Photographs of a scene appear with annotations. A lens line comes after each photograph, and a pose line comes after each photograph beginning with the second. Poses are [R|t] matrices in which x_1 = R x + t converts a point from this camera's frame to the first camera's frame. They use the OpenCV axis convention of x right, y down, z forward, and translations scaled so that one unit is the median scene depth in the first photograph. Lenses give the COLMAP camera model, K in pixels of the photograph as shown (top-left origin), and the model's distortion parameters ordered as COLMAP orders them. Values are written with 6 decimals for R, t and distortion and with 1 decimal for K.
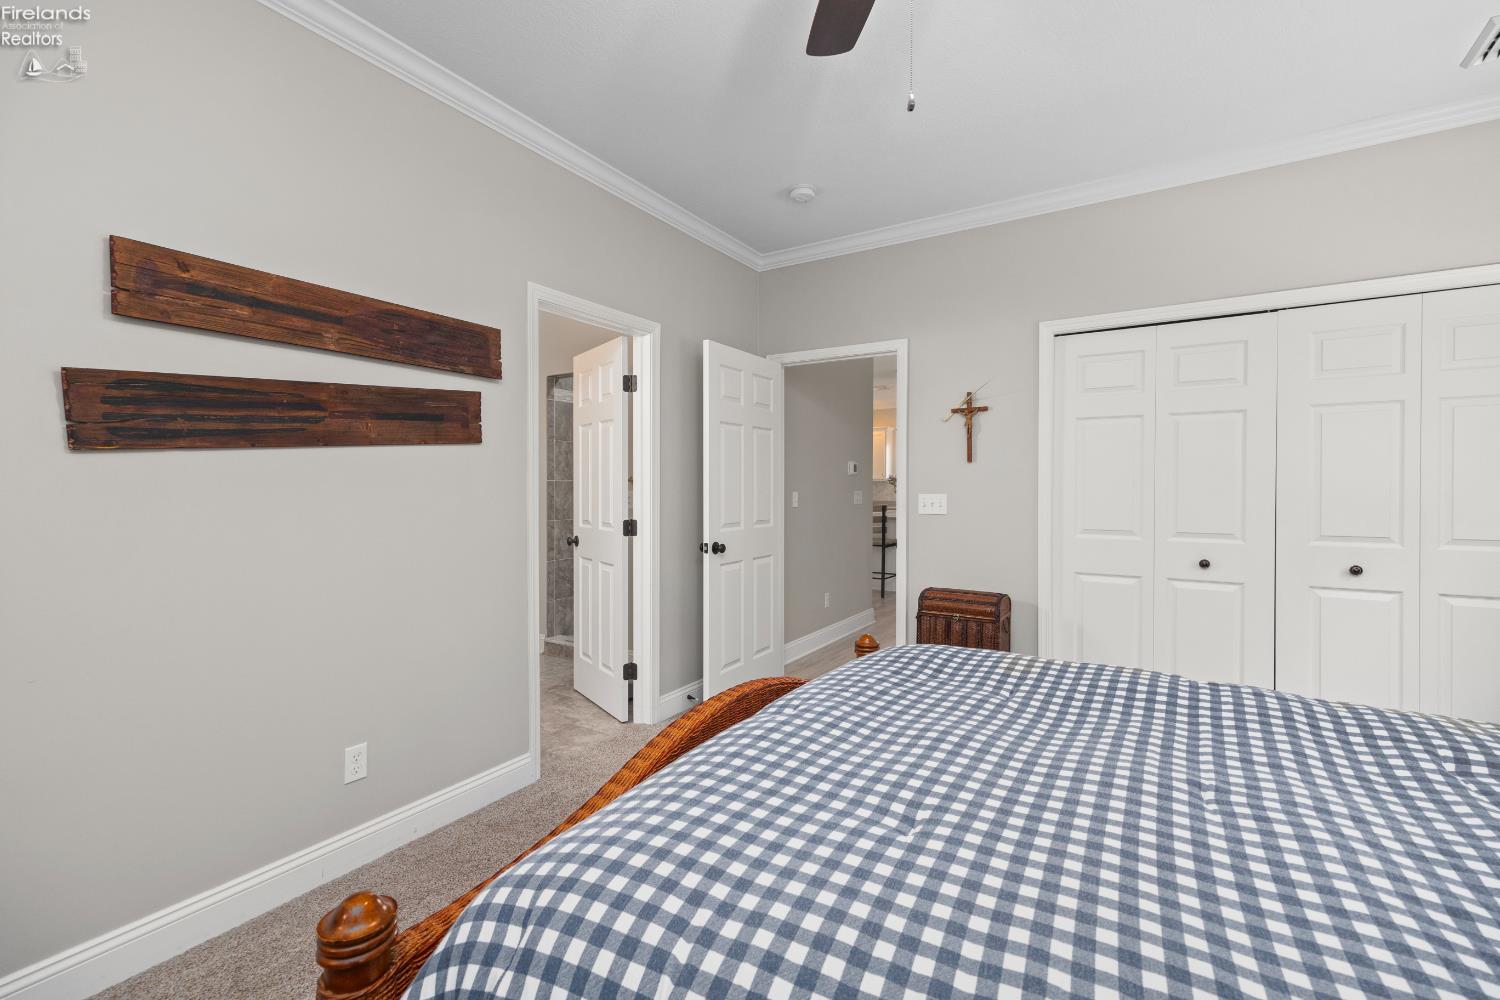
lens RADIAL K [[628.1, 0, 746.6], [0, 628.1, 501.7], [0, 0, 1]] dist [-0.001819, -0.000224]
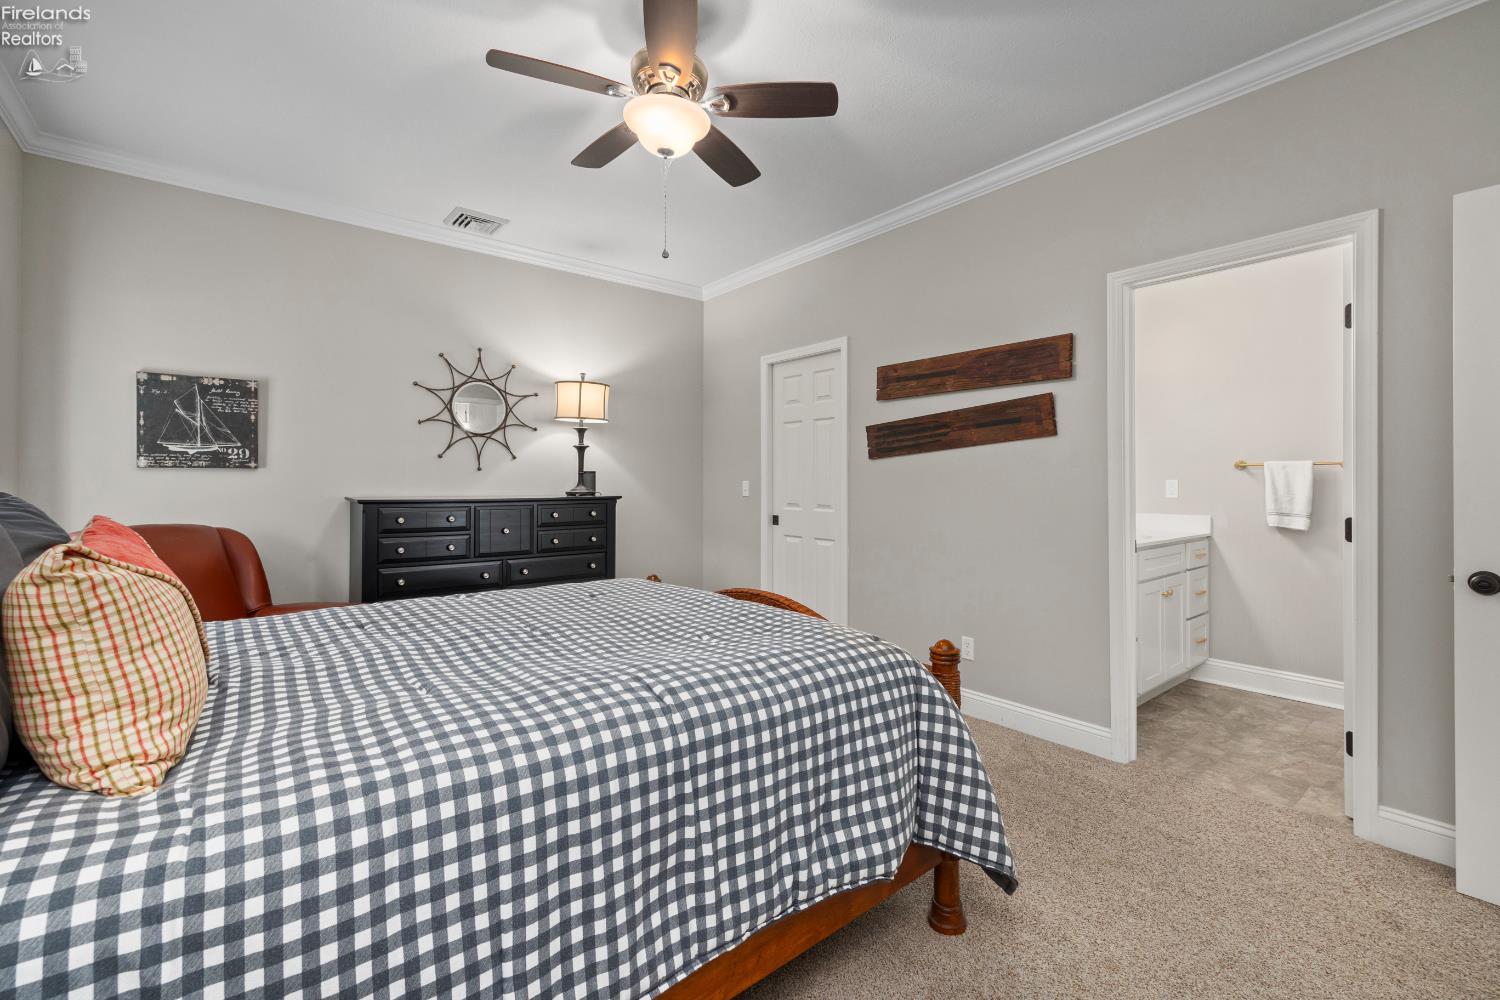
lens RADIAL K [[628.1, 0, 745.4], [0, 628.1, 490.1], [0, 0, 1]] dist [-0.001819, -0.000224]
pose [[-0.304728, -0.000915, -0.952439, 1.511010], [-0.035079, 0.999332, 0.010263, 0.032850], [0.951793, 0.036538, -0.304556, 1.376617]]
